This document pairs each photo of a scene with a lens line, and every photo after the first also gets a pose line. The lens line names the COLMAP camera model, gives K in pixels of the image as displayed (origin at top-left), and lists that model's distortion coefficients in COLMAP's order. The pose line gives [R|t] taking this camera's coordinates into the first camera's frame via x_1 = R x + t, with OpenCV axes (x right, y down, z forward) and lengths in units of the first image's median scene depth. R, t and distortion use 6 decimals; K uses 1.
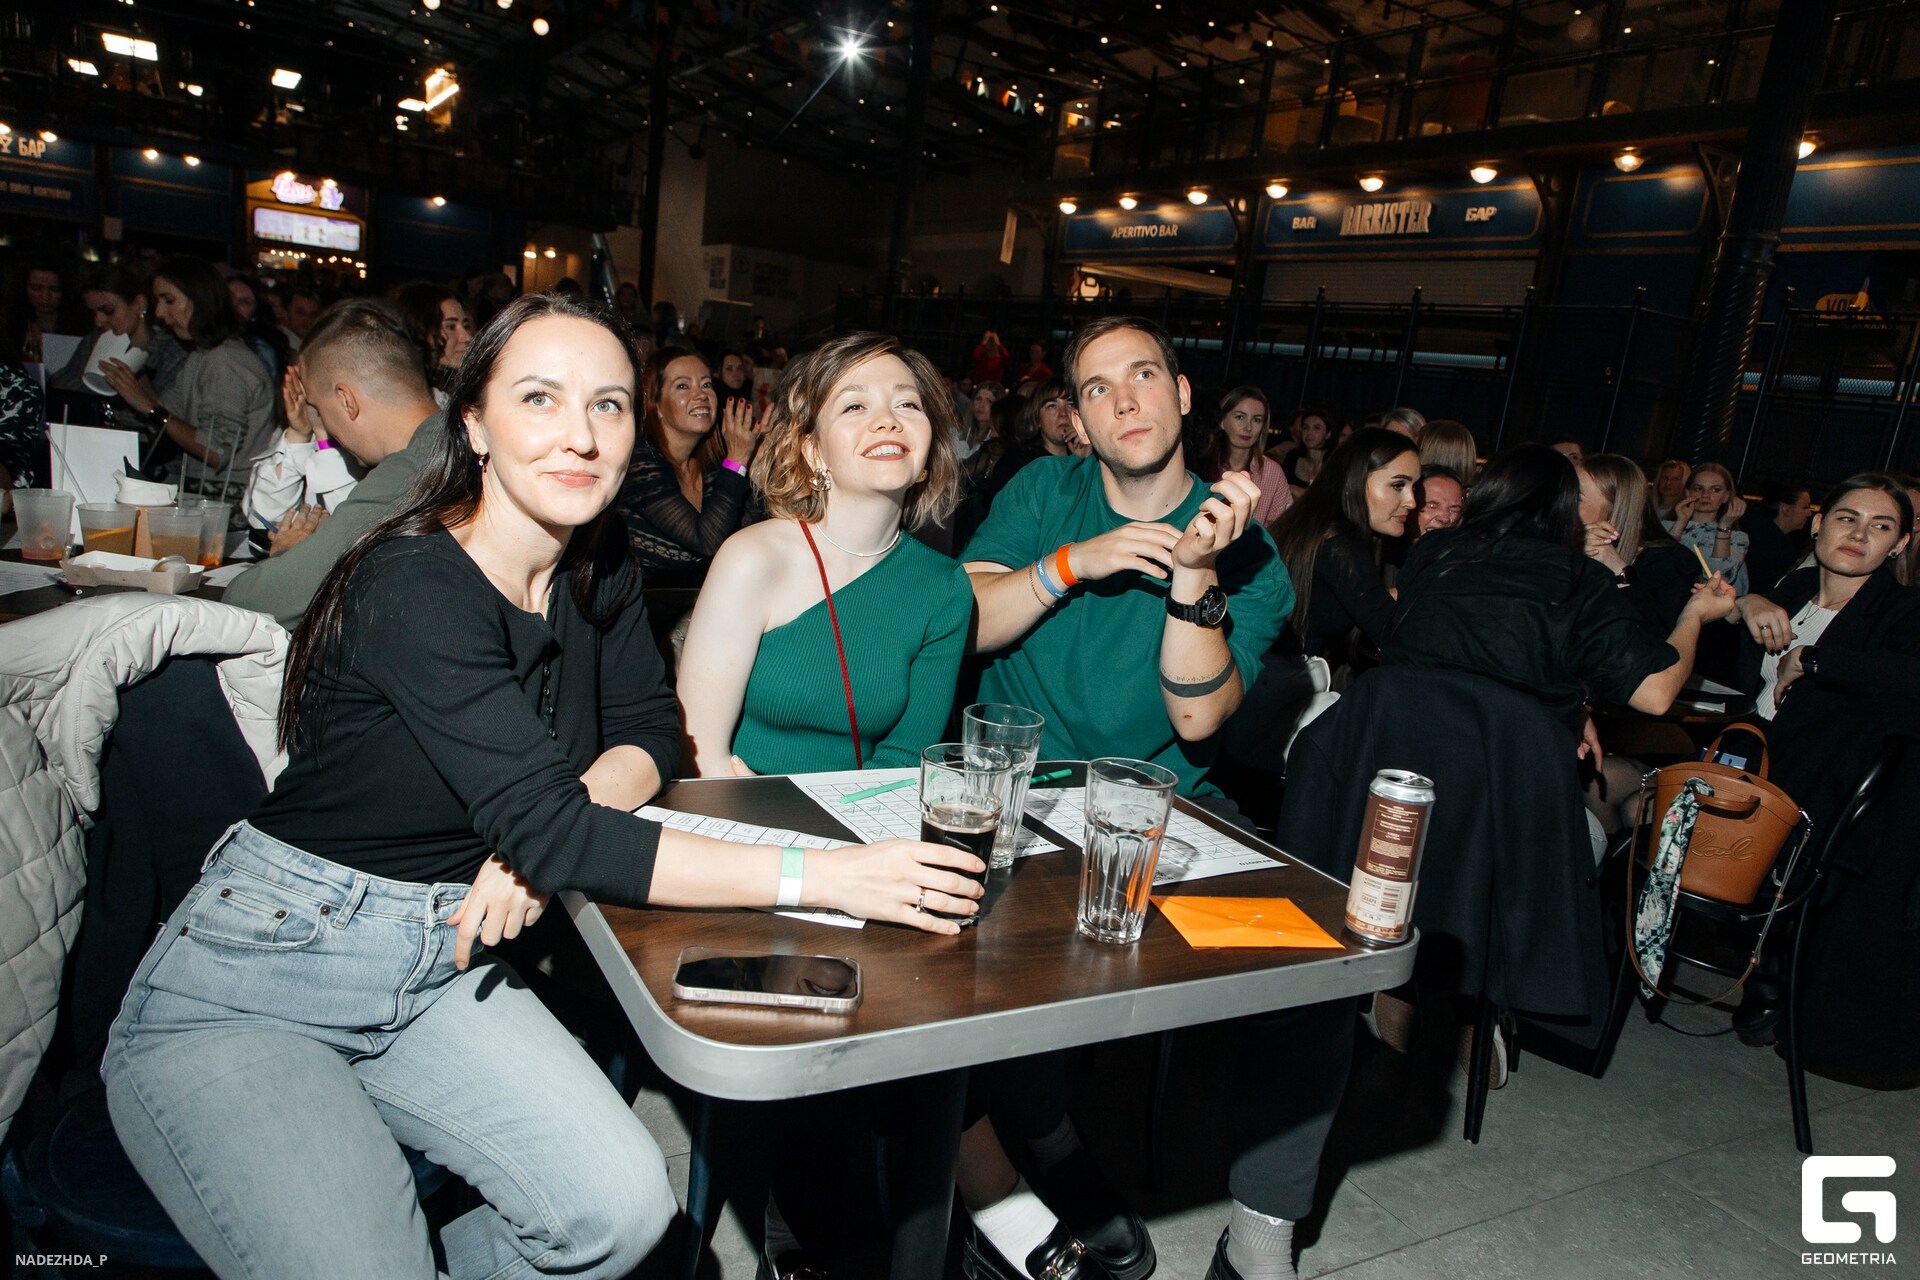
lens RADIAL K [[1320.0, 0, 958.0], [0, 1320.0, 642.3], [0, 0, 1]] dist [-0.012991, 0.009003]
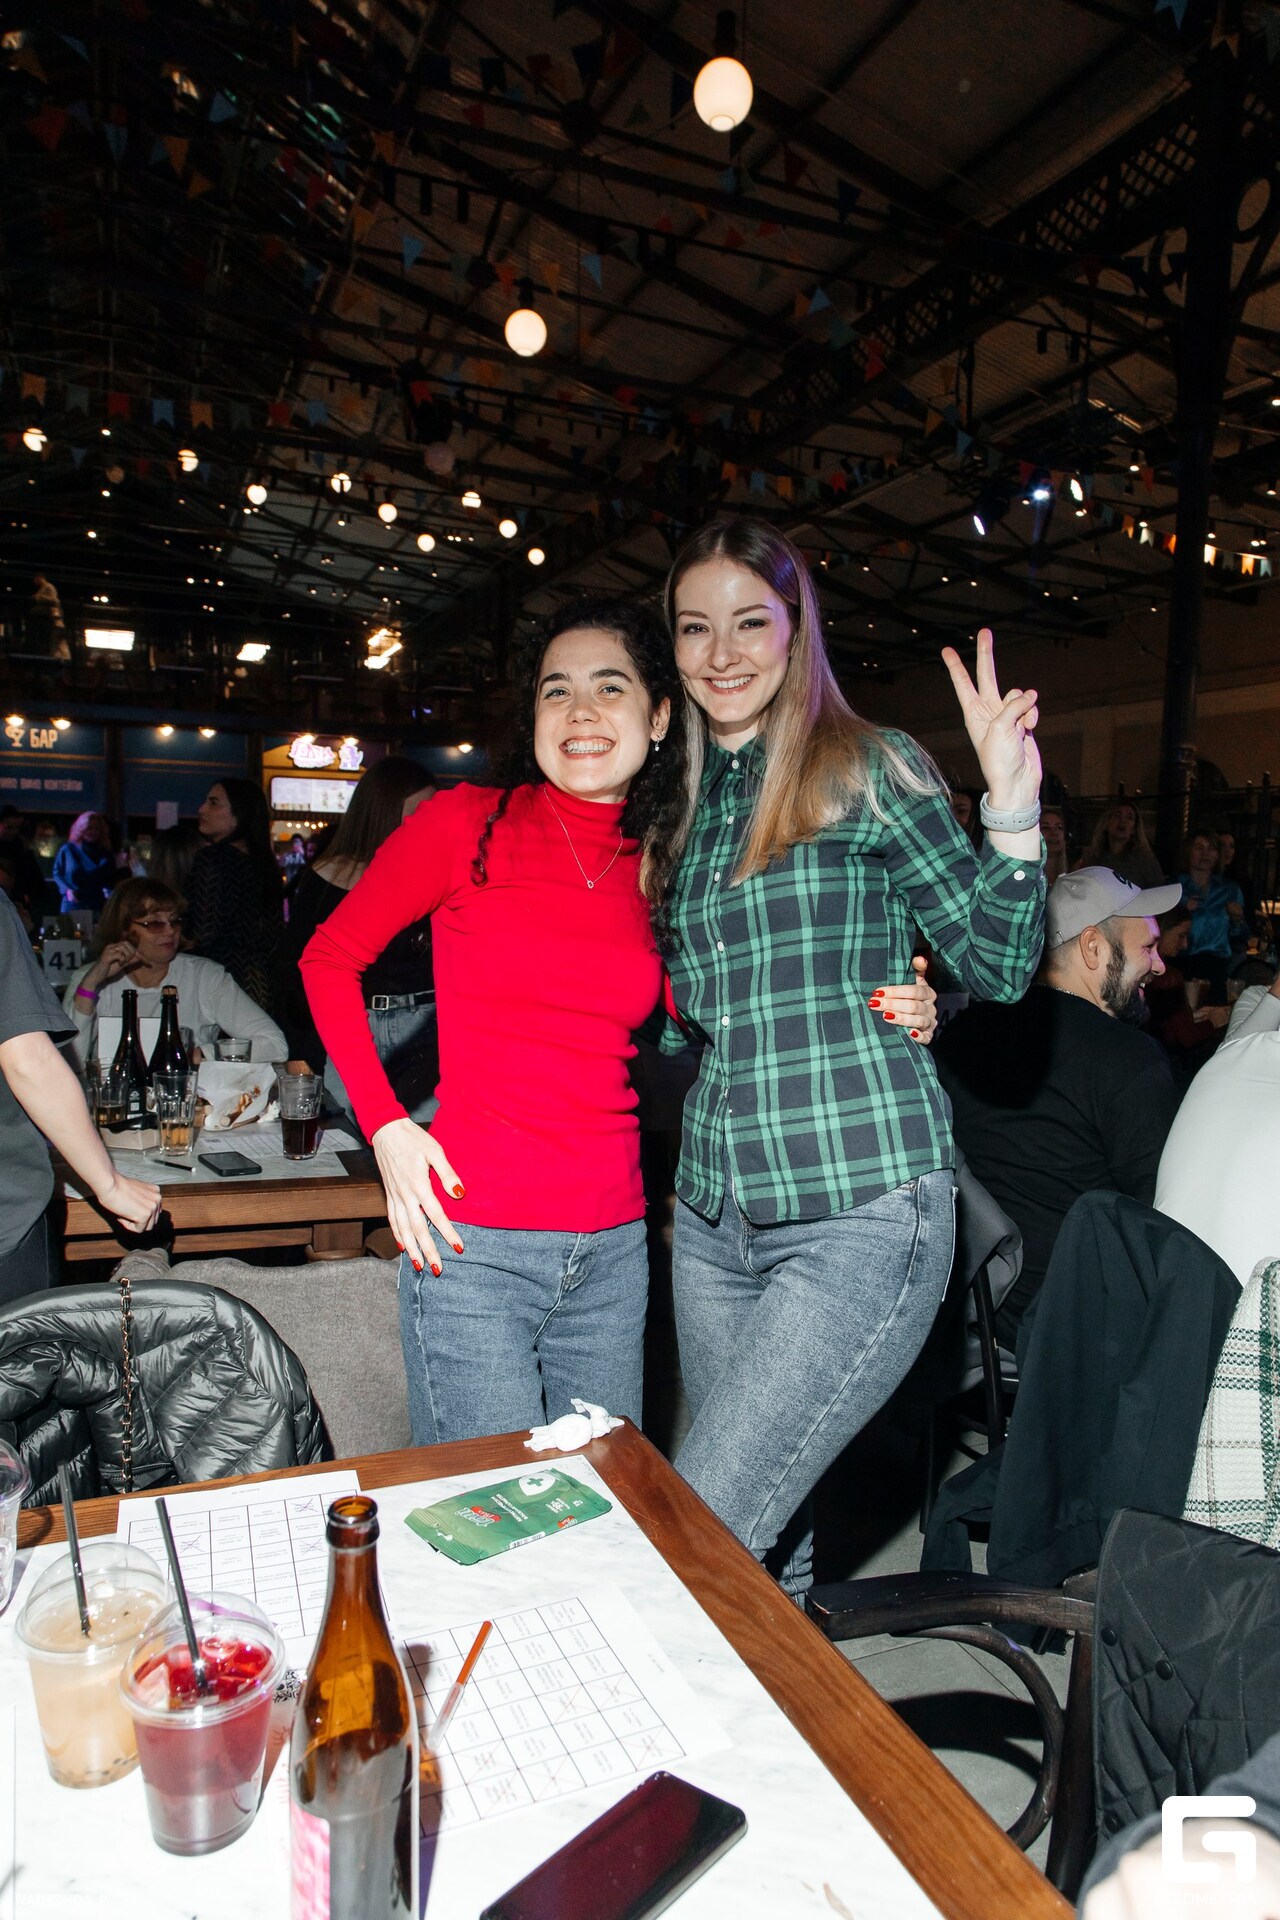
lens RADIAL K [[1320.0, 0, 639.9], [0, 1320.0, 953.5], [0, 0, 1]] dist [-0.012991, 0.009003]
pose [[0.984962, -0.086168, -0.149747, -0.170012], [0.063529, 0.986660, -0.149887, -0.066513], [0.160665, 0.138120, 0.977297, 0.194105]]
